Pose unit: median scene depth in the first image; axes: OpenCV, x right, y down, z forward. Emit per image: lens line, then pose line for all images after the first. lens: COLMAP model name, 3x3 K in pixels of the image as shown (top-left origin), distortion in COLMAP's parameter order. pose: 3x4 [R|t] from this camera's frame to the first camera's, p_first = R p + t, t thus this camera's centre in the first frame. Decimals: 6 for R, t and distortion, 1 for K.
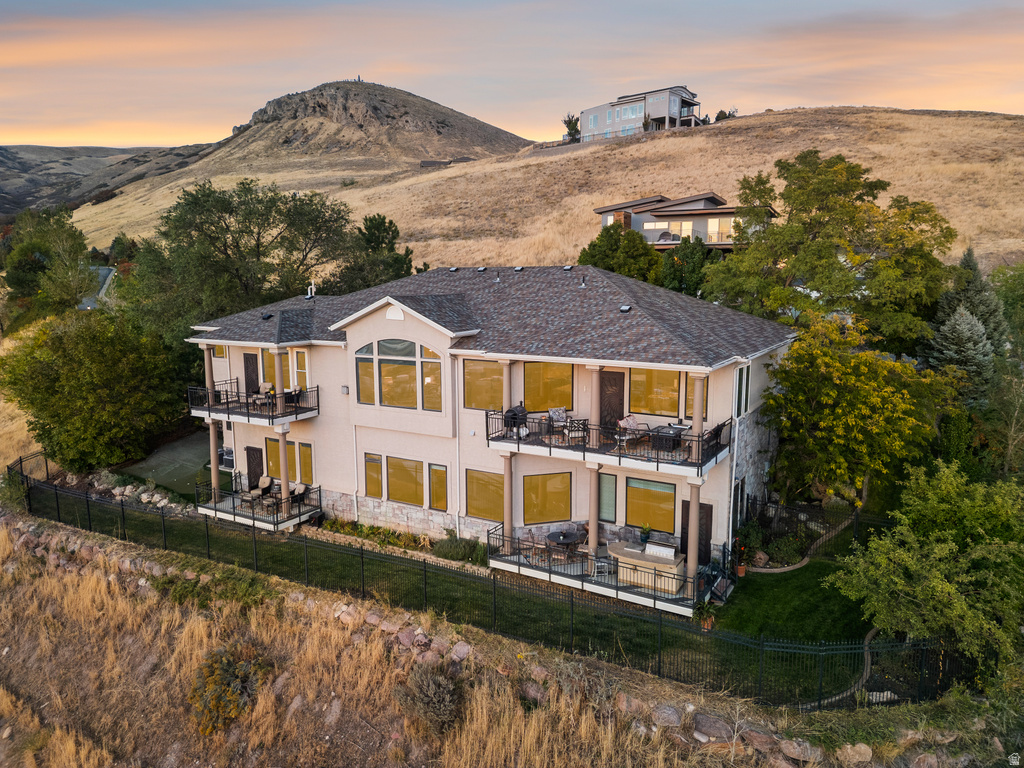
lens RADIAL K [[712.4, 0, 517.9], [0, 712.4, 389.0], [0, 0, 1]] dist [0.066350, -0.058812]
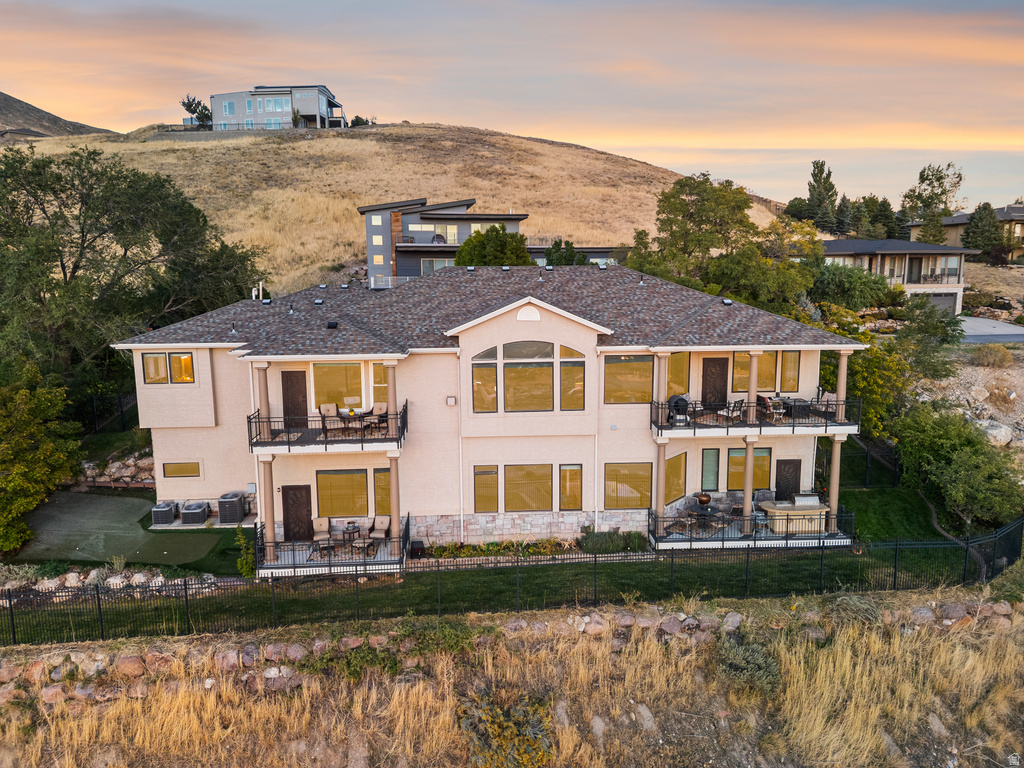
lens RADIAL K [[712.4, 0, 517.9], [0, 712.4, 389.0], [0, 0, 1]] dist [0.066350, -0.058812]
pose [[0.827420, -0.089743, 0.554366, -0.686800], [0.091327, 0.995511, 0.024848, -0.028931], [-0.554107, 0.030069, 0.831902, 0.201600]]
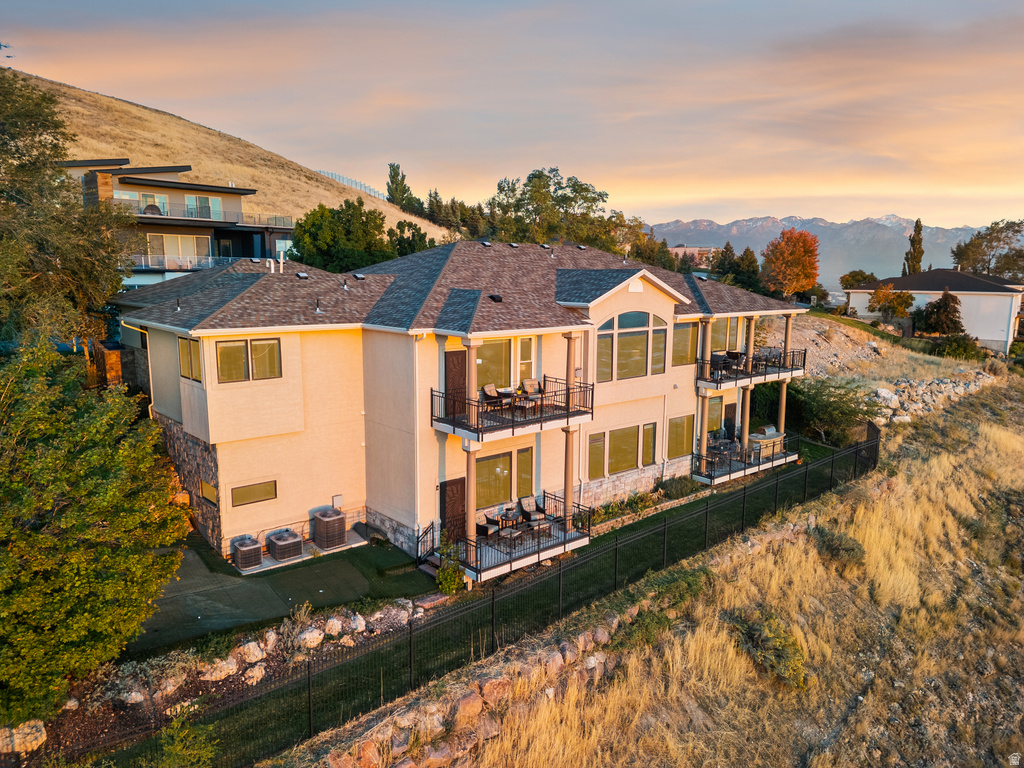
lens RADIAL K [[712.4, 0, 517.9], [0, 712.4, 389.0], [0, 0, 1]] dist [0.066350, -0.058812]
pose [[0.316391, -0.147246, 0.937131, -1.152923], [0.138020, 0.984513, 0.108093, -0.089697], [-0.938535, 0.095143, 0.331814, 0.787297]]
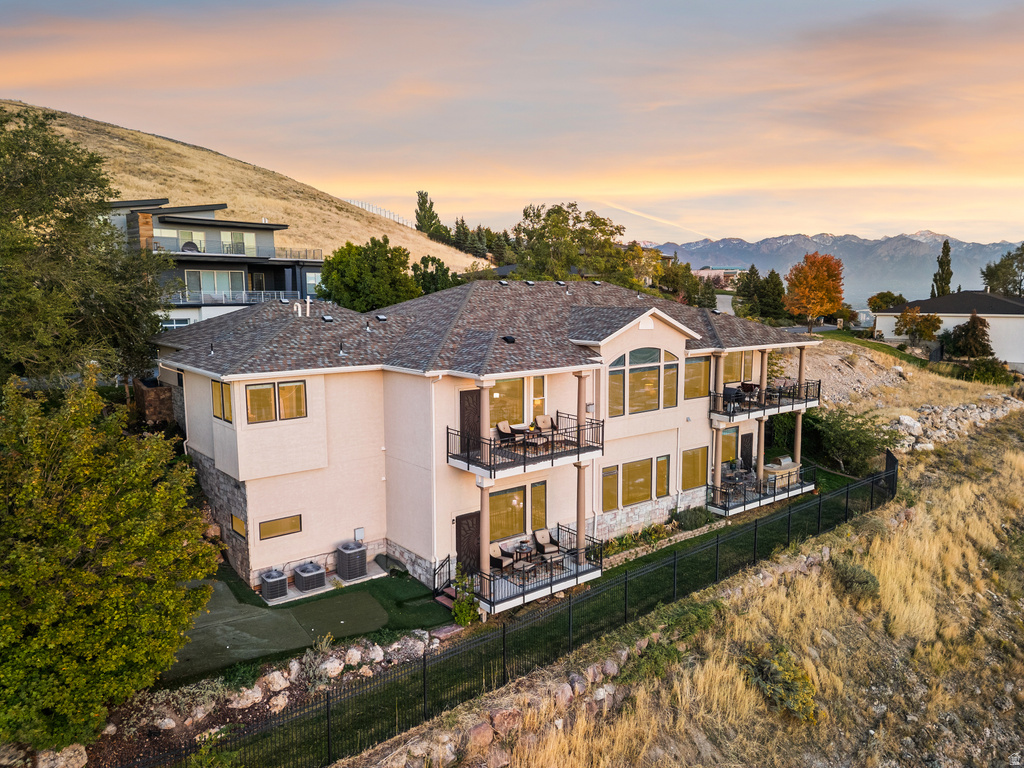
lens RADIAL K [[712.4, 0, 517.9], [0, 712.4, 389.0], [0, 0, 1]] dist [0.066350, -0.058812]
pose [[0.353322, -0.122408, 0.927459, -1.177055], [0.146720, 0.986384, 0.074291, -0.110846], [-0.923925, 0.109829, 0.366471, 0.755076]]
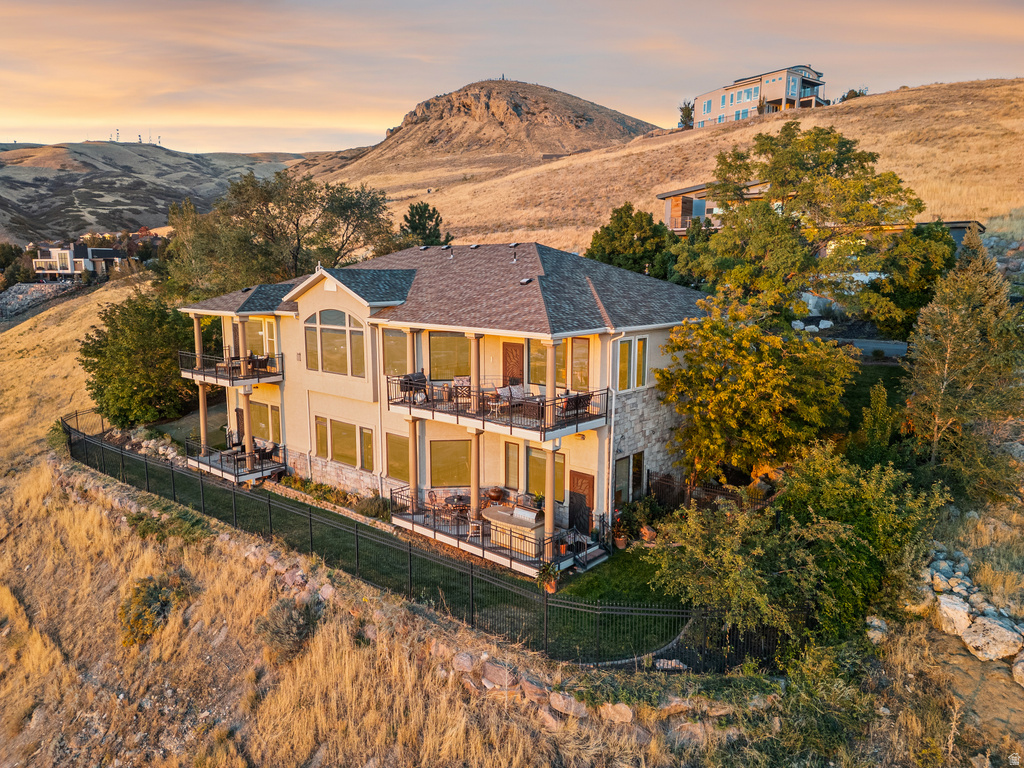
lens RADIAL K [[712.4, 0, 517.9], [0, 712.4, 389.0], [0, 0, 1]] dist [0.066350, -0.058812]
pose [[0.980306, 0.035986, -0.194178, 0.303037], [-0.034717, 0.999348, 0.009932, 0.028324], [0.194408, -0.002995, 0.980916, -0.004144]]
